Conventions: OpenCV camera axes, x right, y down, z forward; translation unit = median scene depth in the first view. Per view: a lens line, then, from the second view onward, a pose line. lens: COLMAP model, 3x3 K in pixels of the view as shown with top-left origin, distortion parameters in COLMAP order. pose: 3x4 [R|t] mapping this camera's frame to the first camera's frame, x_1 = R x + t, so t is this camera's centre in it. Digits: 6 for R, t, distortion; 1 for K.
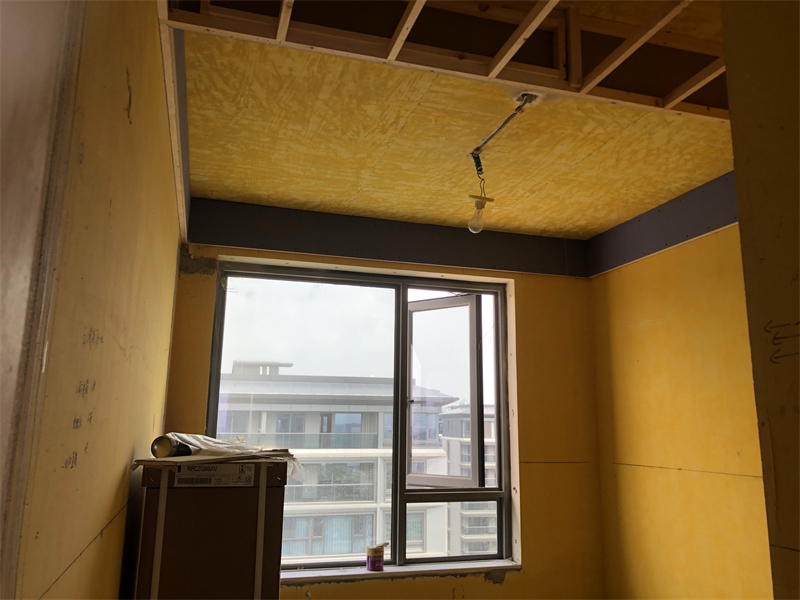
lens RADIAL K [[669.9, 0, 400.0], [0, 669.9, 300.0], [0, 0, 1]] dist [0.005612, 0.011317]
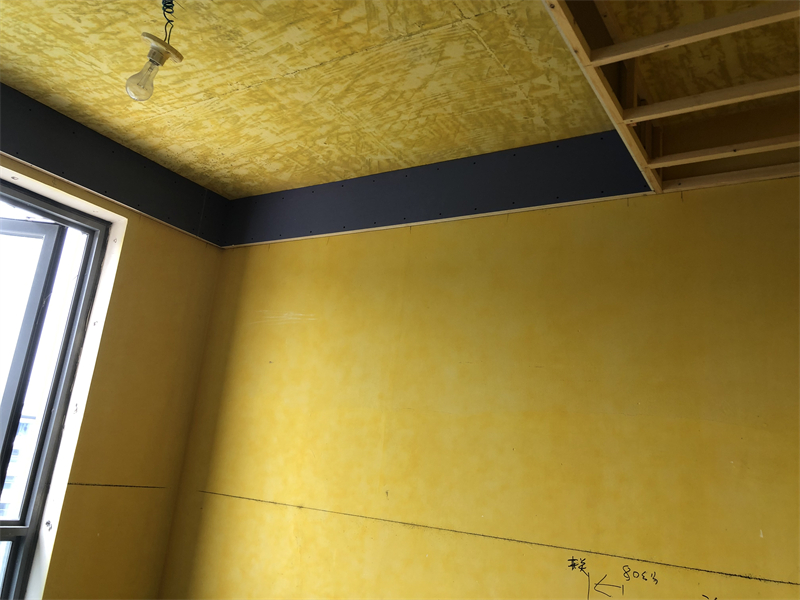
lens RADIAL K [[669.9, 0, 400.0], [0, 669.9, 300.0], [0, 0, 1]] dist [0.005612, 0.011317]
pose [[0.751972, 0.226383, 0.619104, -0.033215], [-0.214299, 0.972120, -0.095177, 0.065754], [-0.623390, -0.061103, 0.779520, 0.326074]]
